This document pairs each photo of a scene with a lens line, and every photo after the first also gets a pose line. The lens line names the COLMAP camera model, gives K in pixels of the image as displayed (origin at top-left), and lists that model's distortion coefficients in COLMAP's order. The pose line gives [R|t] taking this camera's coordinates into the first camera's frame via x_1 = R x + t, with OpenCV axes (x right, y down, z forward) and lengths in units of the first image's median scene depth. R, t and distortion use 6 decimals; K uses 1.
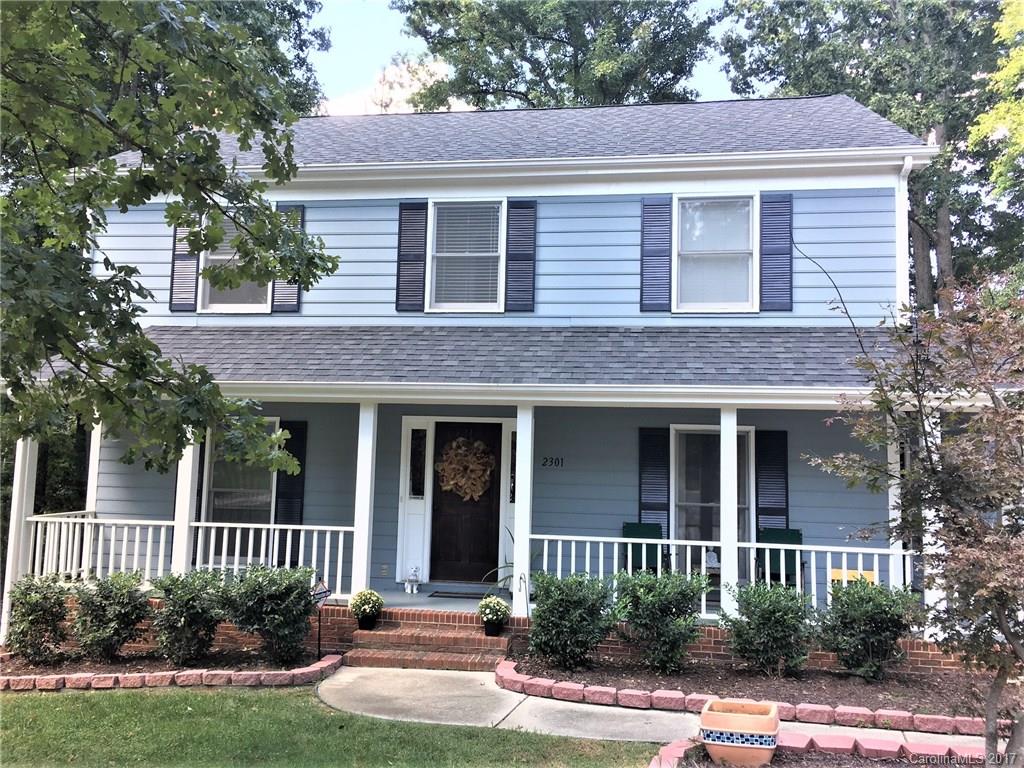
lens RADIAL K [[866.9, 0, 509.4], [0, 866.9, 384.9], [0, 0, 1]] dist [0.089638, -0.122359]
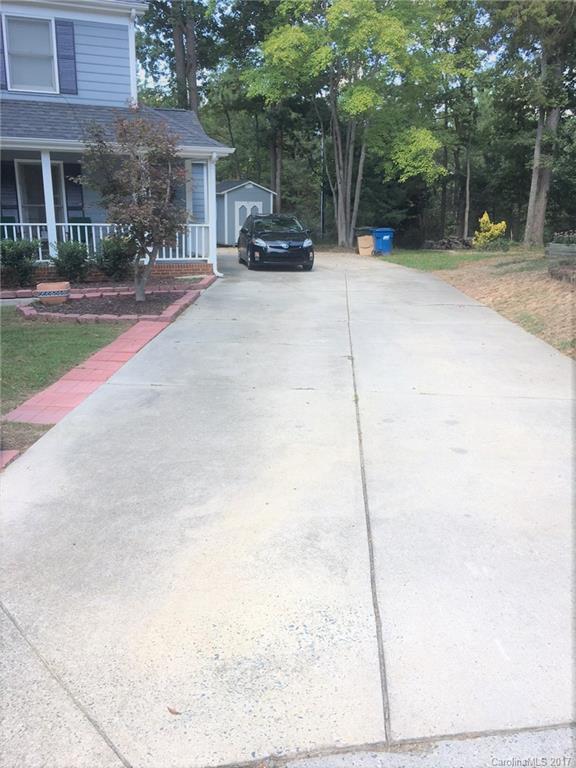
lens RADIAL K [[650.2, 0, 288.5], [0, 650.2, 380.3], [0, 0, 1]] dist [0.089638, -0.122359]
pose [[0.853429, -0.151197, 0.498796, -0.077765], [-0.042434, 0.933667, 0.355619, -0.036242], [-0.519478, -0.324662, 0.790403, -0.507085]]
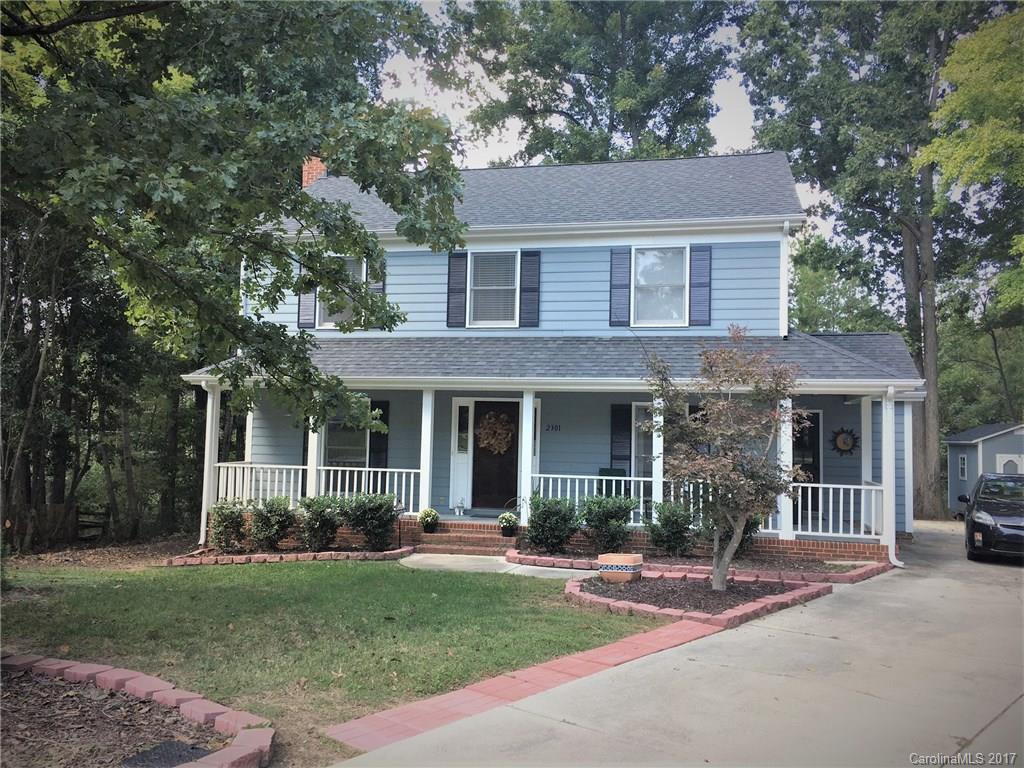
lens RADIAL K [[866.9, 0, 507.0], [0, 866.9, 378.2], [0, 0, 1]] dist [0.089638, -0.122359]
pose [[0.996269, -0.008349, -0.085903, 0.104377], [0.010560, 0.999624, 0.025316, -0.035696], [0.085659, -0.026128, 0.995982, -0.498184]]
